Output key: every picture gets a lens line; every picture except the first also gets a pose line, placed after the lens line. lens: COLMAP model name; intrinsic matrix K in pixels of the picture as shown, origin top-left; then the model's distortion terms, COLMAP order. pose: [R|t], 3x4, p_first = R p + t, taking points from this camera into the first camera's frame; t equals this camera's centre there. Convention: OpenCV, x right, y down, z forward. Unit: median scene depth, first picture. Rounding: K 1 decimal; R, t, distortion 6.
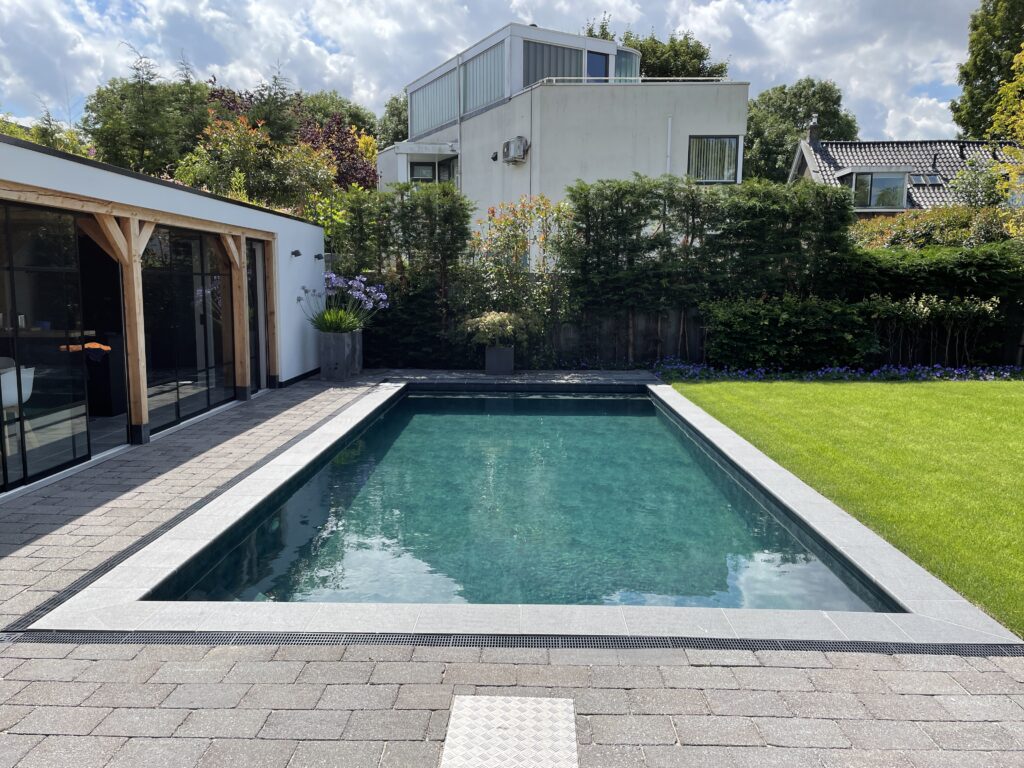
lens RADIAL K [[786.8, 0, 512.0], [0, 786.8, 384.0], [0, 0, 1]] dist [0.097170, -0.126334]
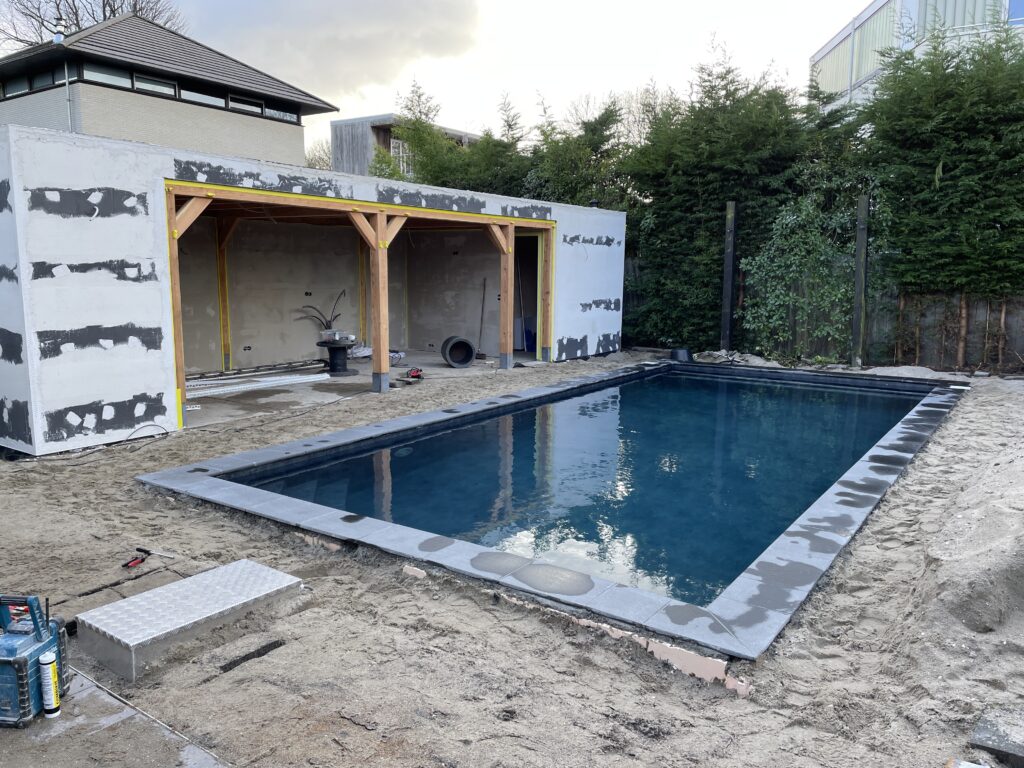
lens RADIAL K [[786.8, 0, 512.0], [0, 786.8, 384.0], [0, 0, 1]] dist [0.097170, -0.126334]
pose [[0.838426, 0.085260, -0.538305, 0.390921], [-0.076710, 0.996317, 0.038324, 0.002205], [0.539589, 0.009161, 0.841879, 0.032782]]
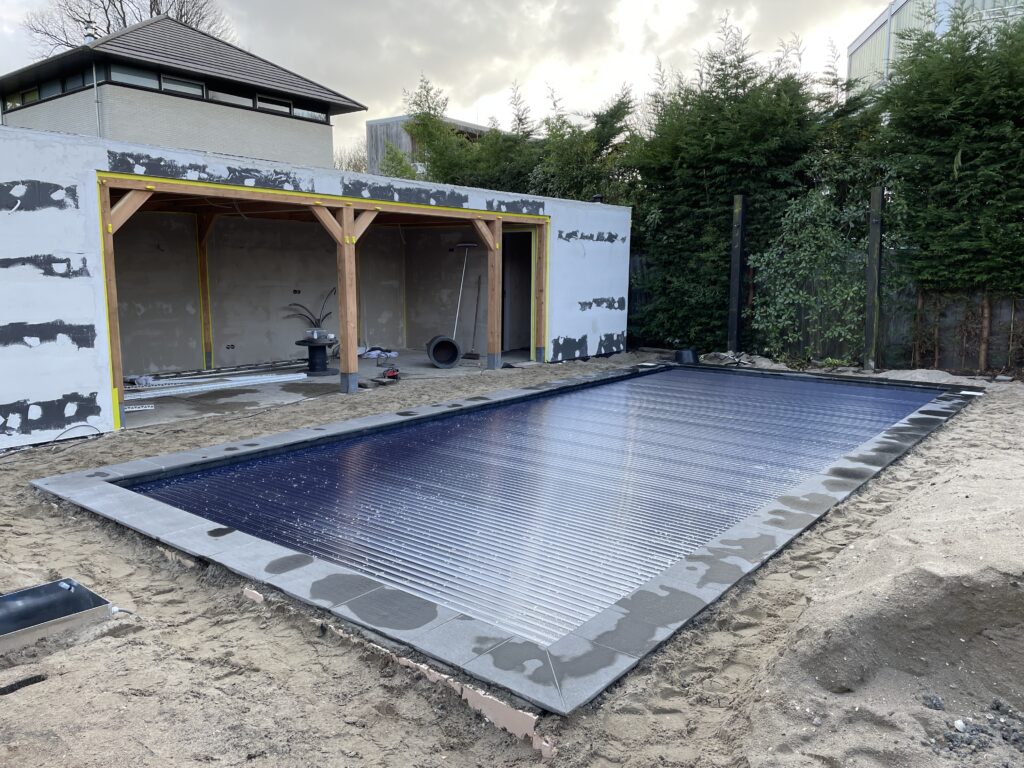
lens RADIAL K [[786.8, 0, 512.0], [0, 786.8, 384.0], [0, 0, 1]] dist [0.097170, -0.126334]
pose [[0.802212, 0.092042, -0.589902, 0.456816], [-0.082125, 0.995665, 0.043670, -0.007758], [0.591365, 0.013413, 0.806293, 0.144007]]
